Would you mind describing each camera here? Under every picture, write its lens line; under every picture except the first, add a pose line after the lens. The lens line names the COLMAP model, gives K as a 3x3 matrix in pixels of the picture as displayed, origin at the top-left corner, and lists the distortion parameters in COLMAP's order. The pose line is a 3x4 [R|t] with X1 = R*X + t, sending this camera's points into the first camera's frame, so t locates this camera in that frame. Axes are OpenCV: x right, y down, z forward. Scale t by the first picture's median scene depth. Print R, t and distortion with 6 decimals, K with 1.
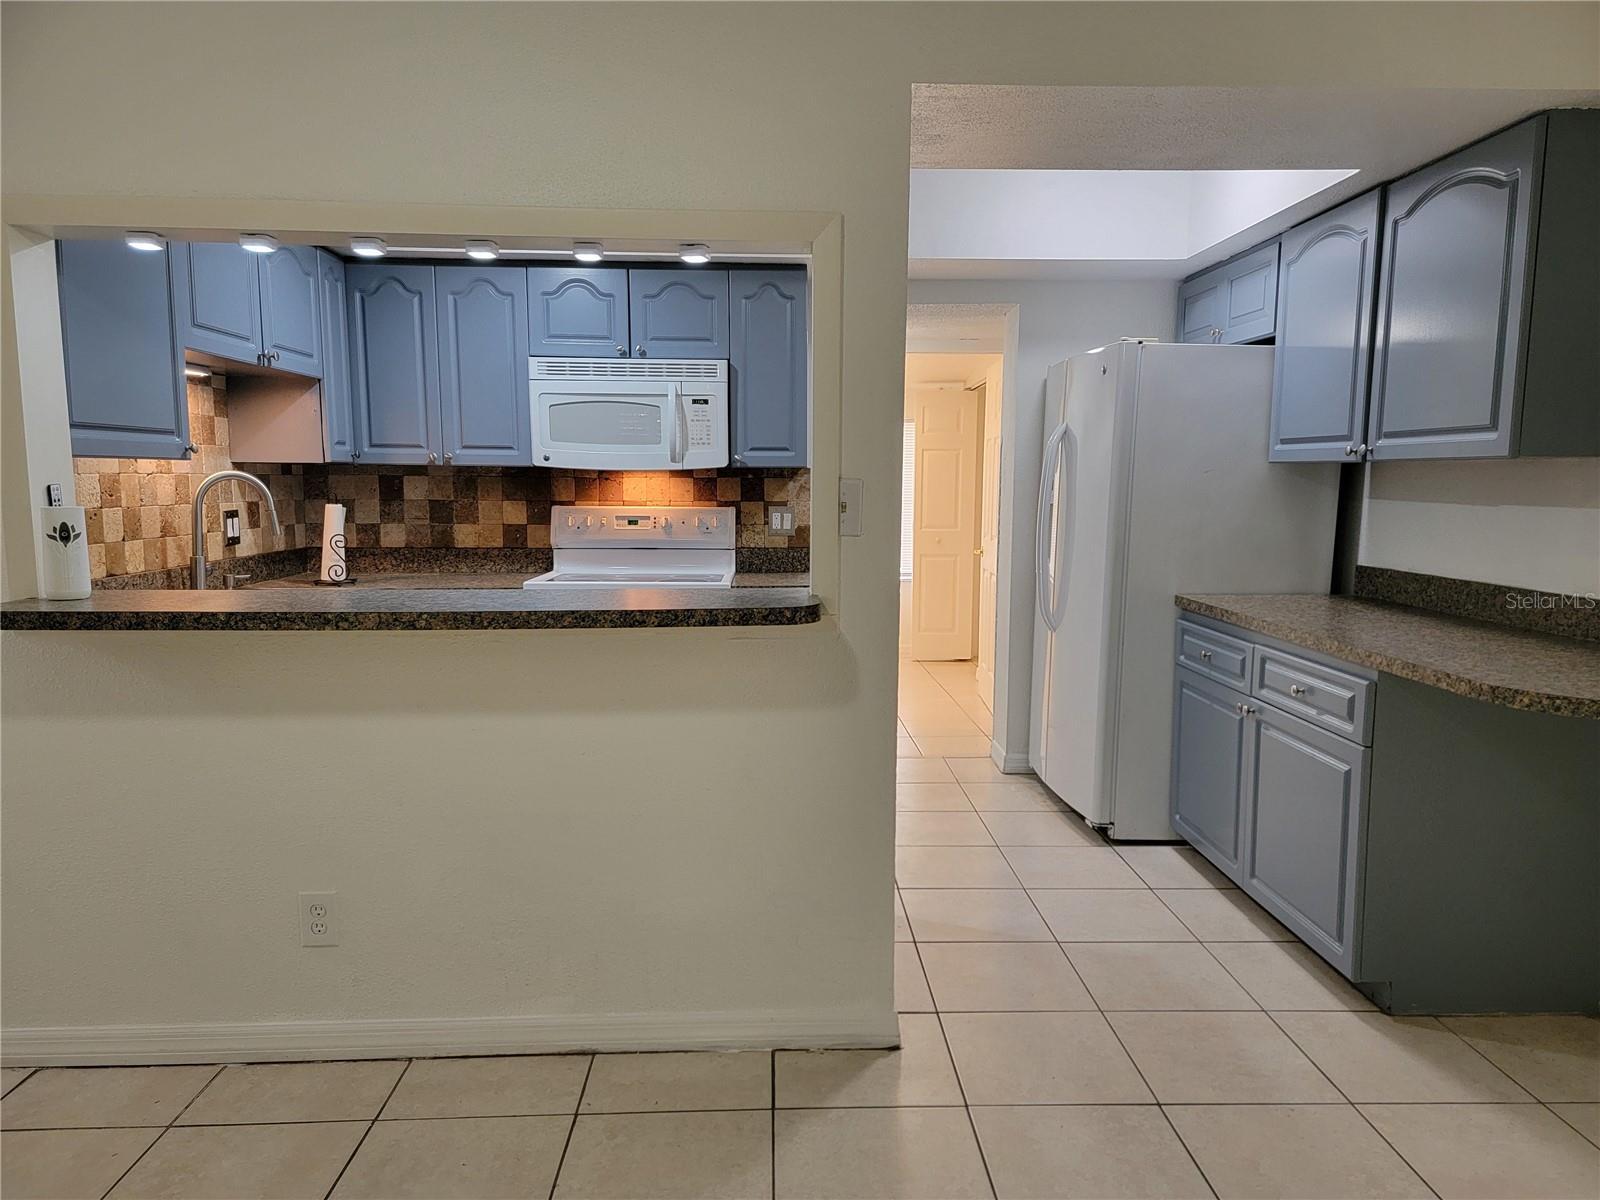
lens RADIAL K [[1103.8, 0, 813.6], [0, 1103.8, 611.3], [0, 0, 1]] dist [0.078650, -0.065018]
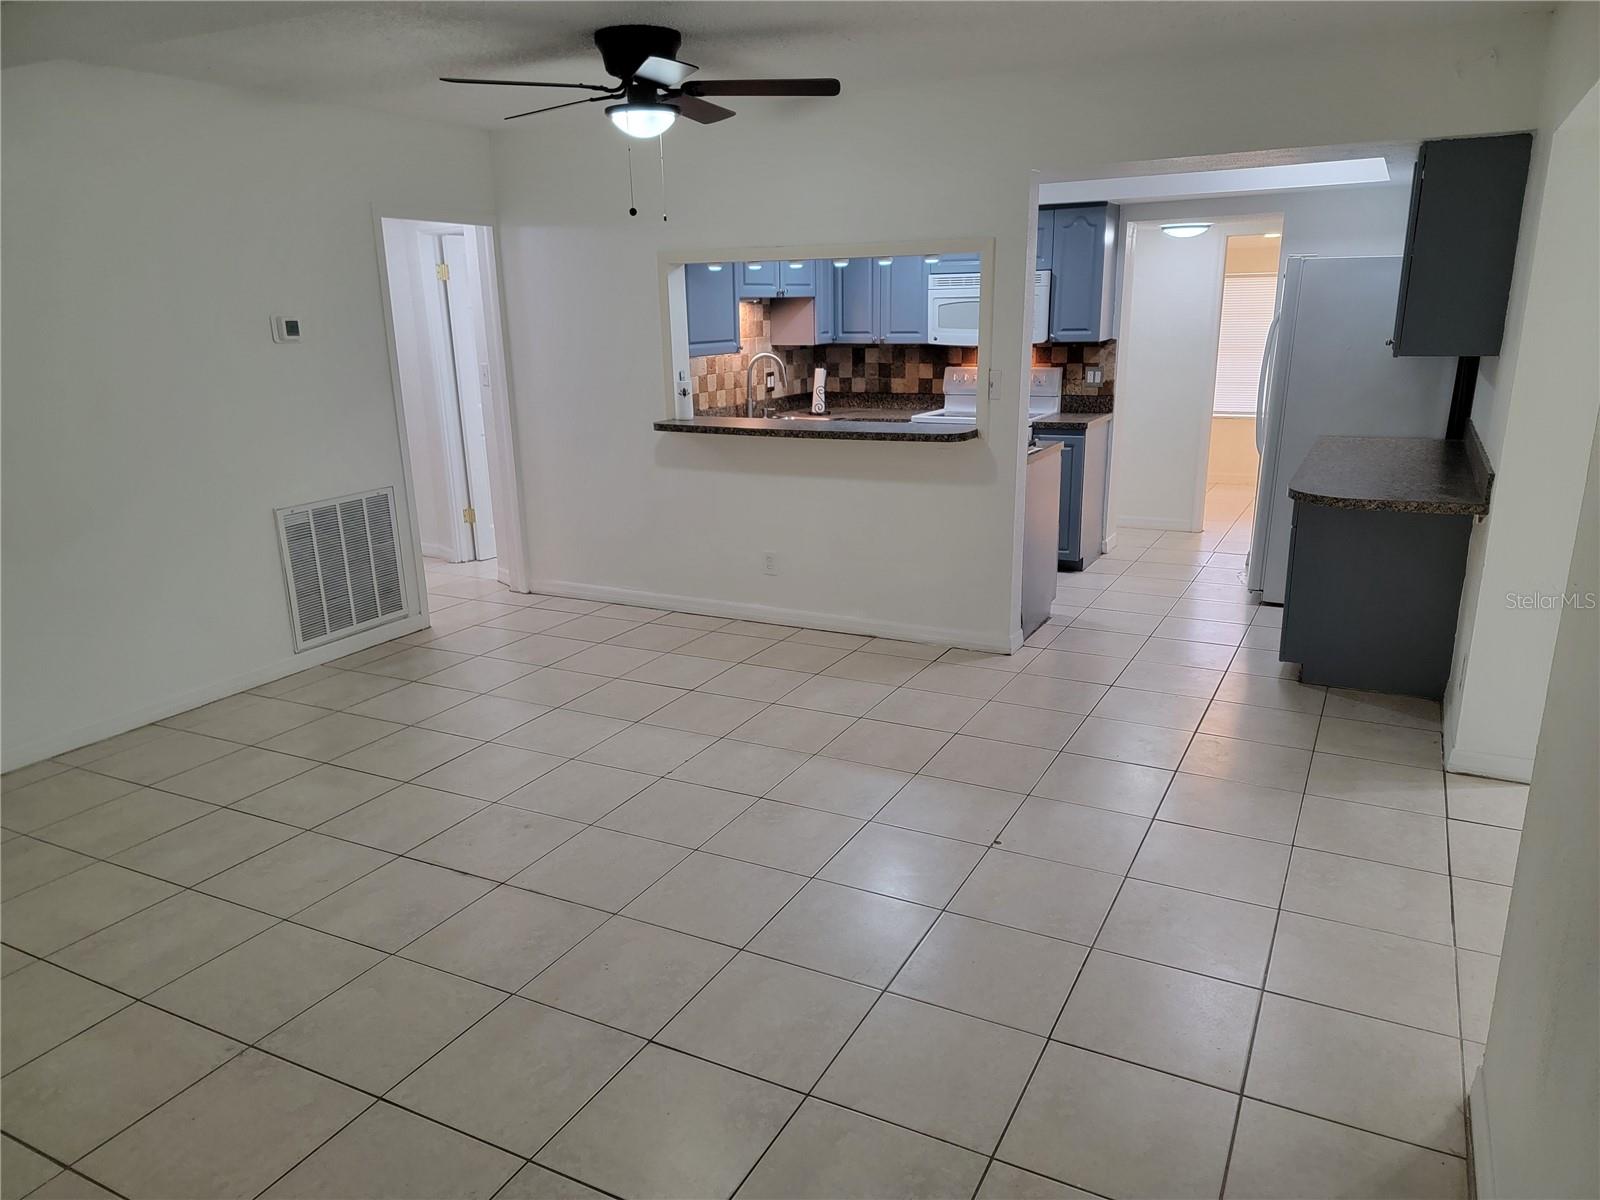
lens RADIAL K [[1103.8, 0, 798.8], [0, 1103.8, 613.2], [0, 0, 1]] dist [0.078650, -0.065018]
pose [[0.863065, 0.116086, -0.491573, 0.480565], [-0.038502, 0.985519, 0.165133, -0.002230], [0.503624, -0.123594, 0.855037, -0.604510]]
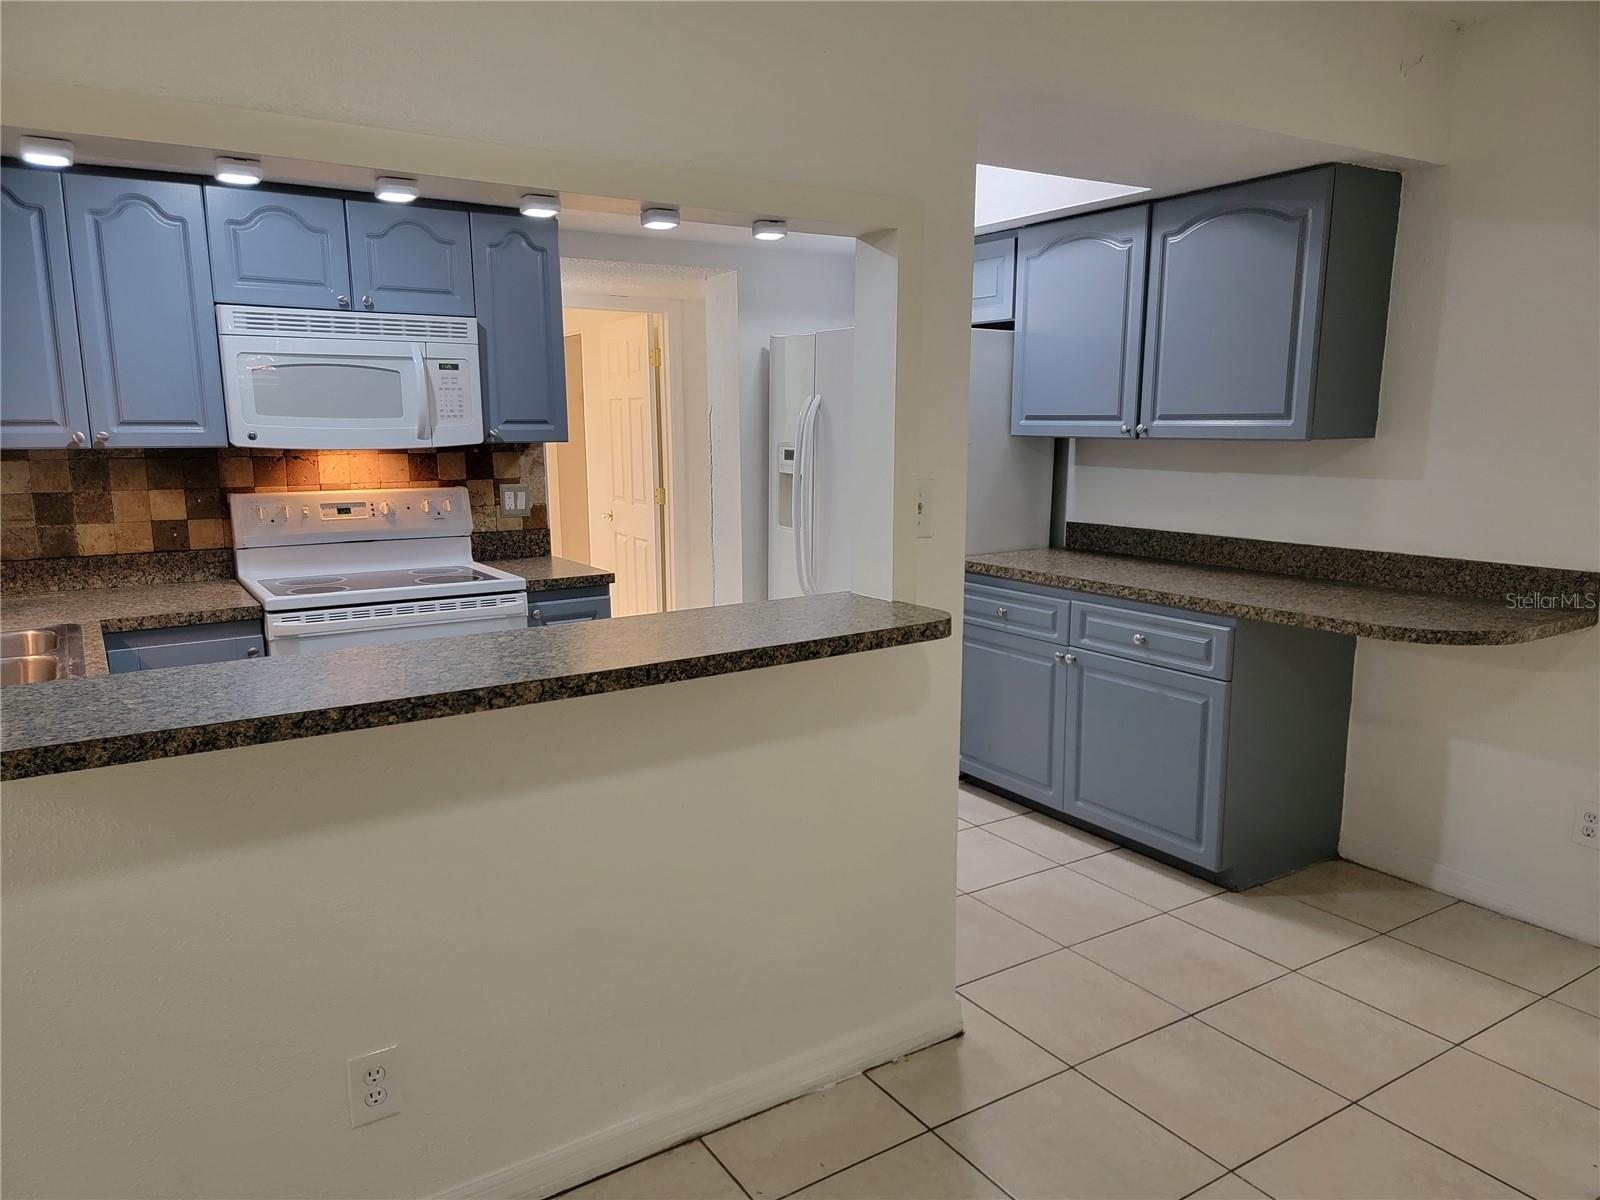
lens RADIAL K [[1103.8, 0, 806.6], [0, 1103.8, 608.8], [0, 0, 1]] dist [0.078650, -0.065018]
pose [[0.860075, -0.094703, 0.501300, -0.345014], [0.068570, 0.995162, 0.070356, -0.050885], [-0.505538, -0.026137, 0.862409, 0.132029]]
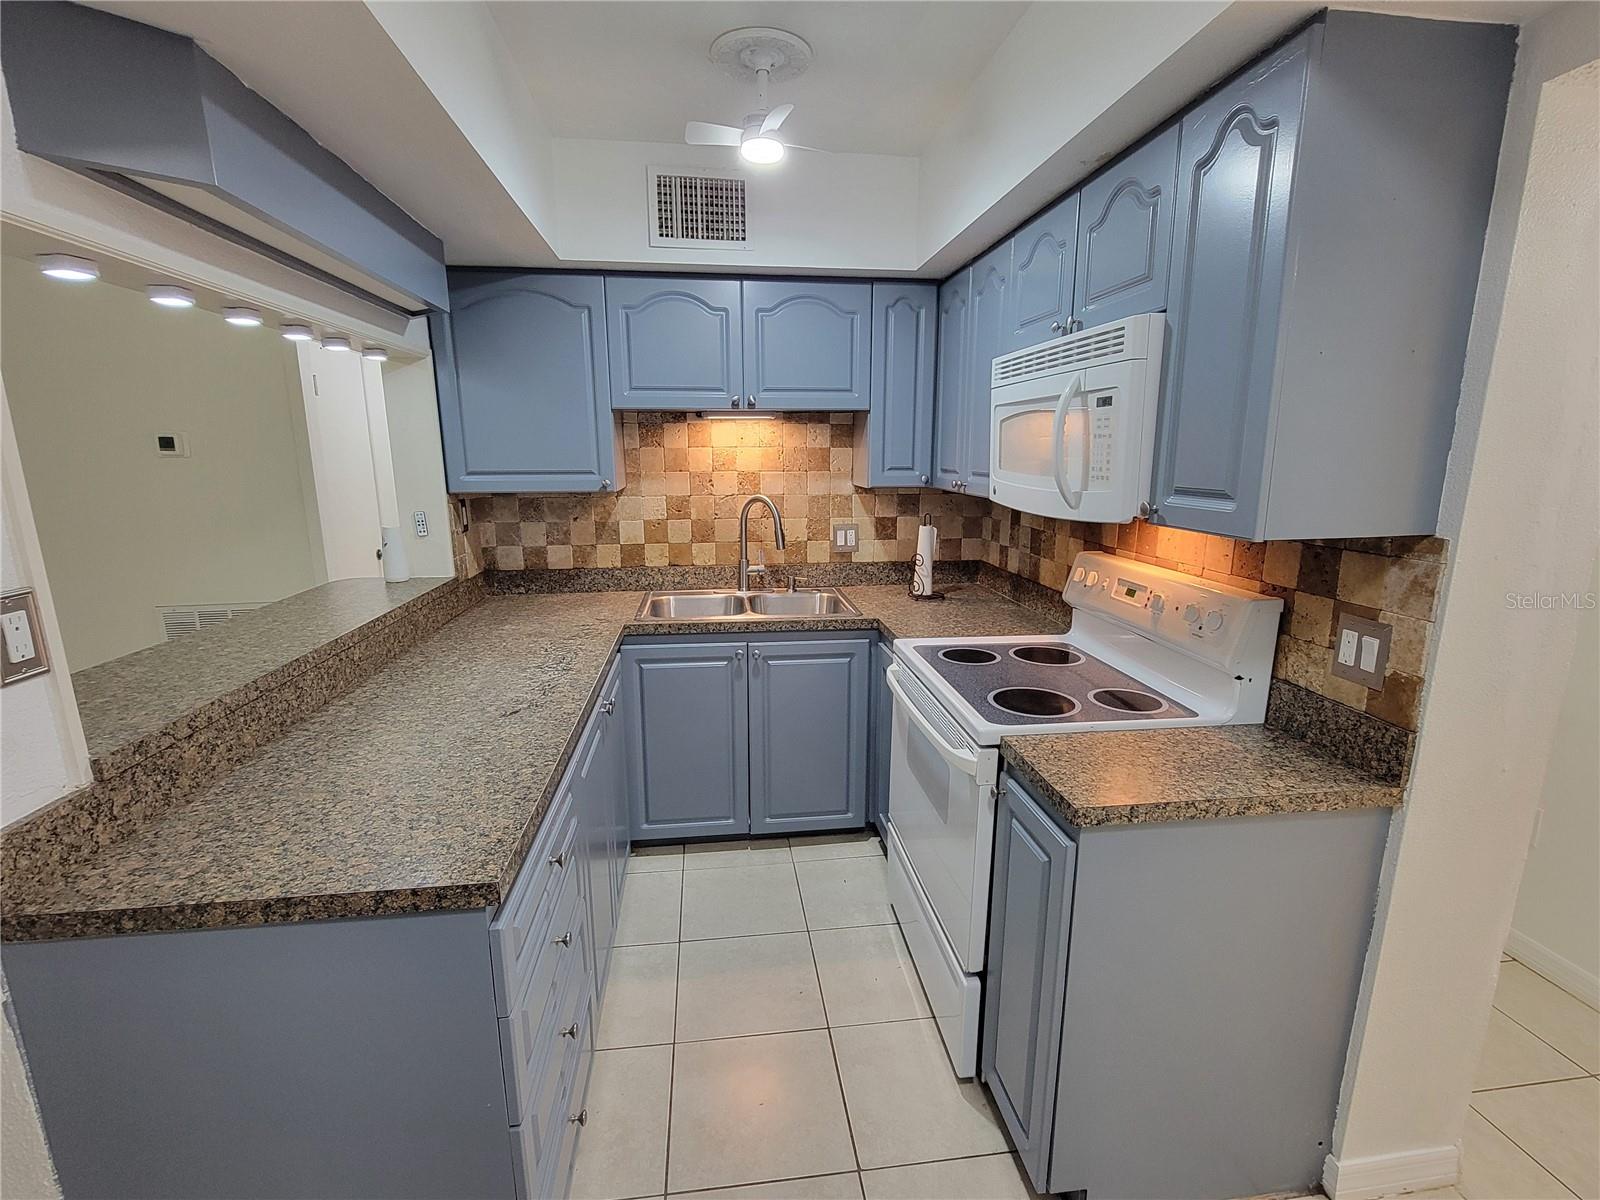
lens RADIAL K [[738.9, 0, 797.4], [0, 738.9, 601.2], [0, 0, 1]] dist [-0.006399, -0.000152]
pose [[0.081495, 0.197594, -0.976890, 0.289079], [-0.117993, 0.975171, 0.187403, -0.158180], [0.989665, 0.099994, 0.102787, 0.906317]]
